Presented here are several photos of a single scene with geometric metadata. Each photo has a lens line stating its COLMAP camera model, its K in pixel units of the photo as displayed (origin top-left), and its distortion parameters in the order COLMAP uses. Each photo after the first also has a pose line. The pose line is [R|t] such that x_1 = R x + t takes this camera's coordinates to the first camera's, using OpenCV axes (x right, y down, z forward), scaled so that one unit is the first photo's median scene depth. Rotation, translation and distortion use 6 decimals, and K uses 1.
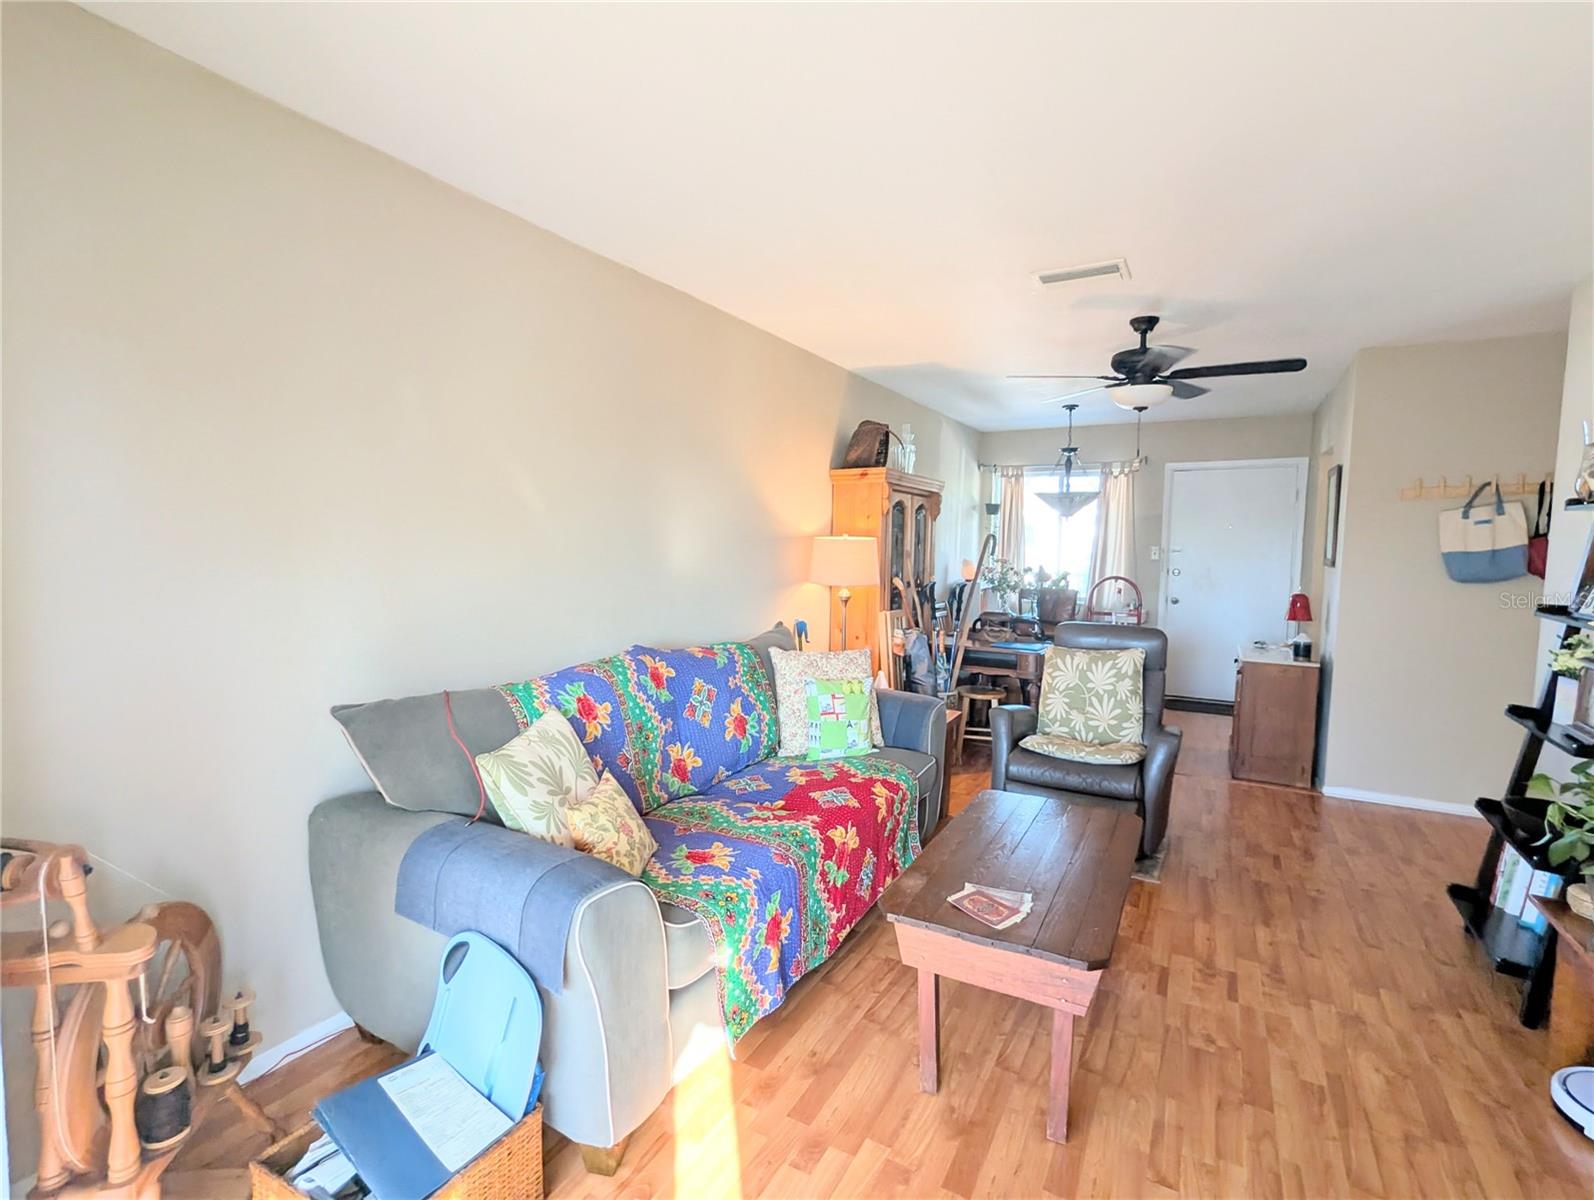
lens RADIAL K [[753.2, 0, 795.8], [0, 753.2, 604.9], [0, 0, 1]] dist [0.000437, -0.000940]
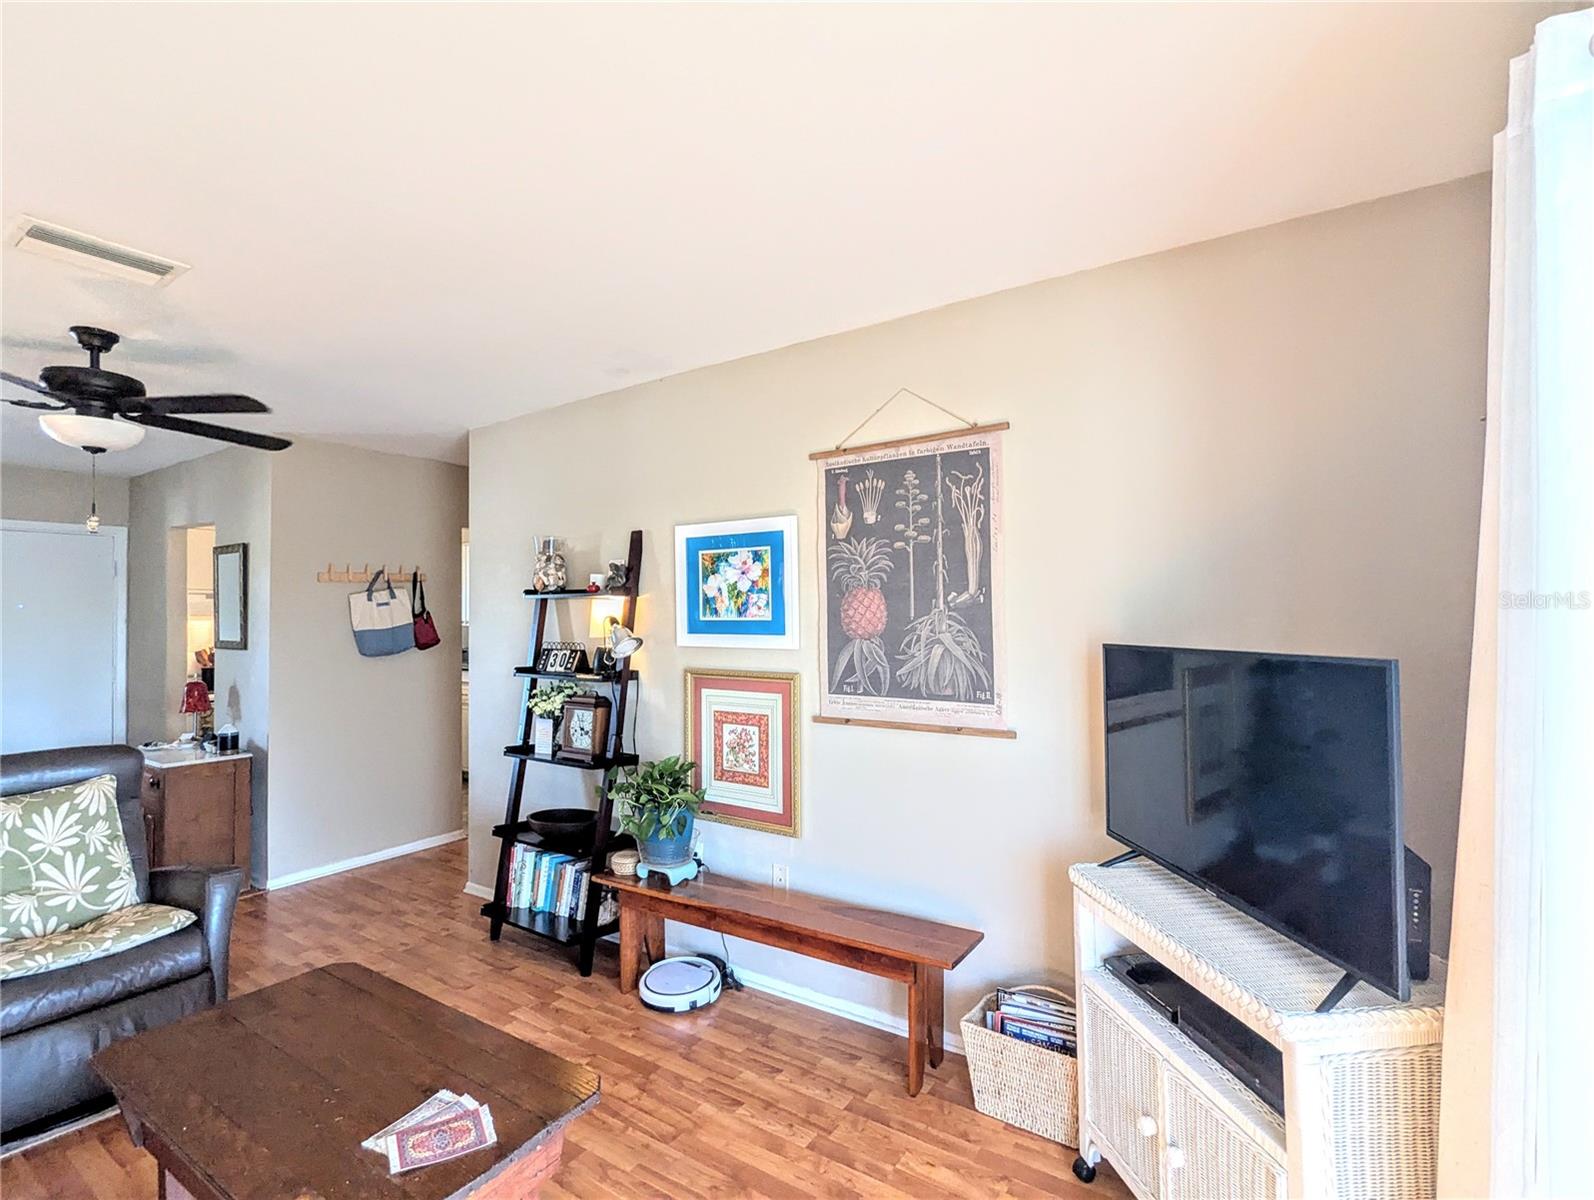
lens RADIAL K [[753.2, 0, 795.8], [0, 753.2, 604.9], [0, 0, 1]] dist [0.000437, -0.000940]
pose [[0.087180, 0.002935, 0.996188, -0.217334], [0.098249, 0.995095, -0.011530, -0.033320], [-0.991336, 0.098880, 0.086464, 0.271172]]
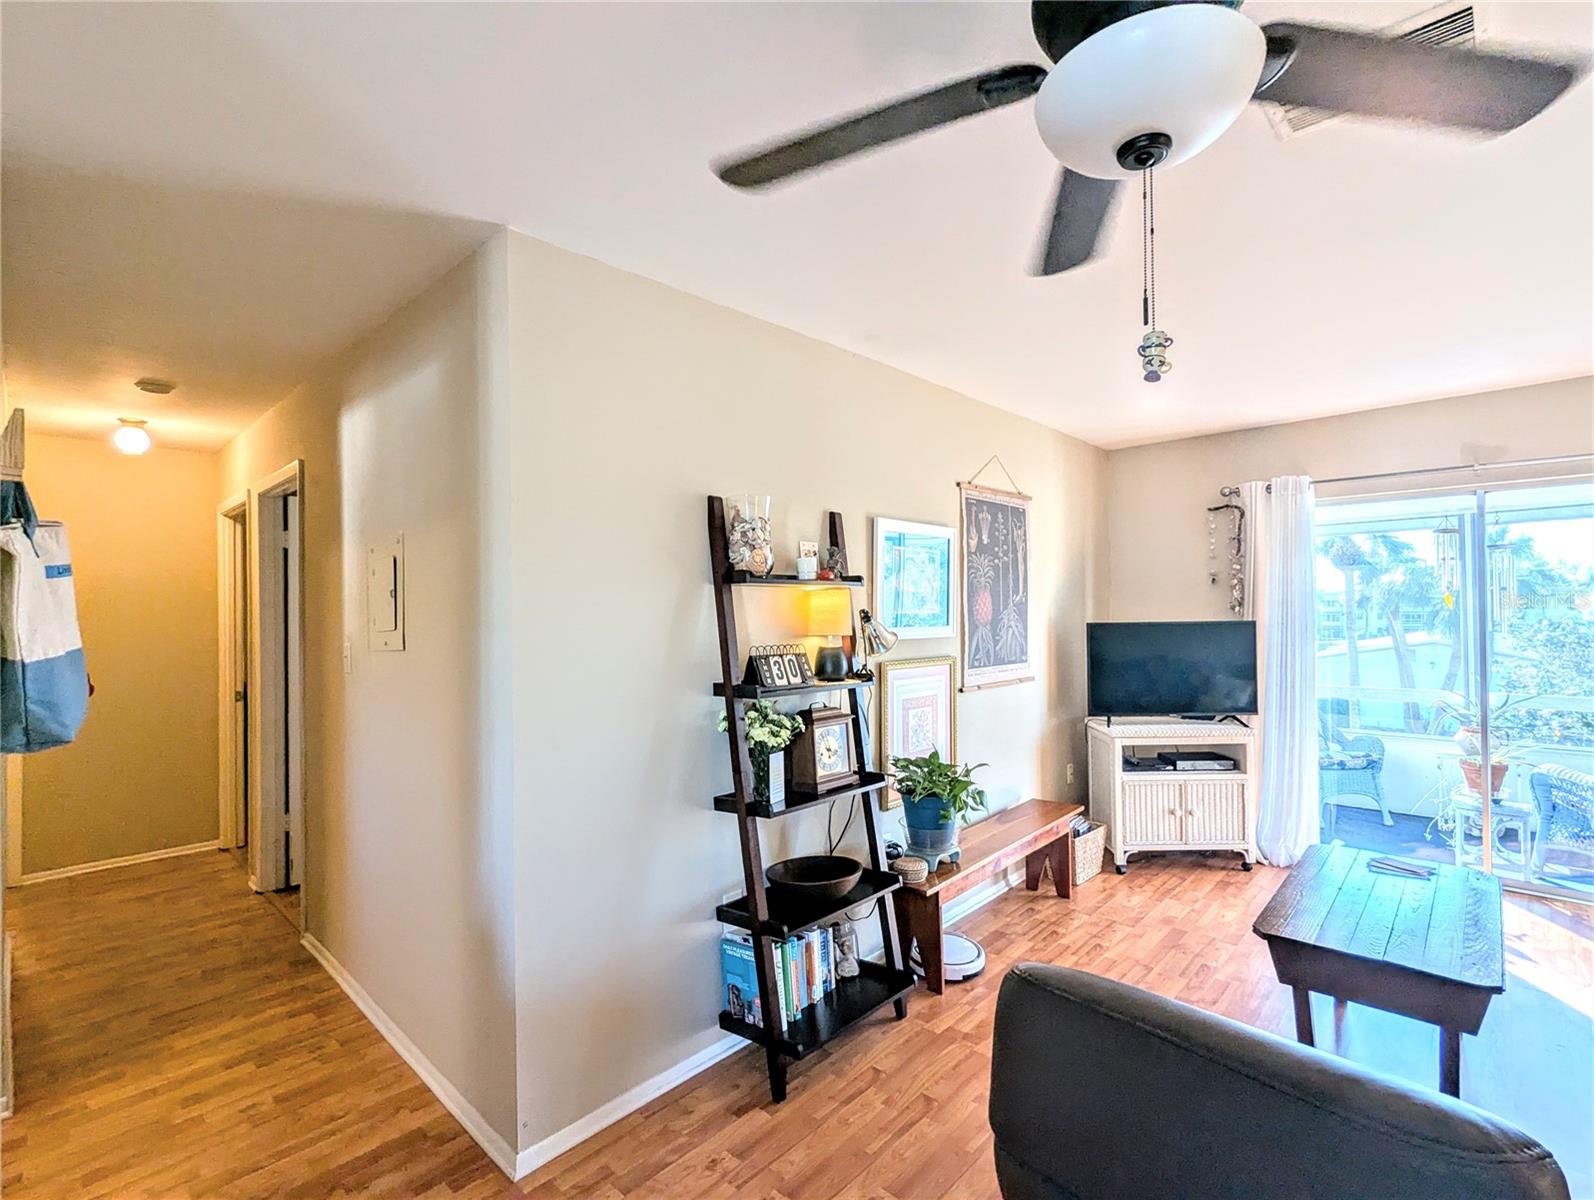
lens RADIAL K [[753.2, 0, 795.8], [0, 753.2, 604.9], [0, 0, 1]] dist [0.000437, -0.000940]
pose [[-0.969472, -0.006302, 0.245121, 0.535603], [0.015255, 0.996183, 0.085945, -0.124753], [-0.244727, 0.087060, -0.965675, 1.341669]]
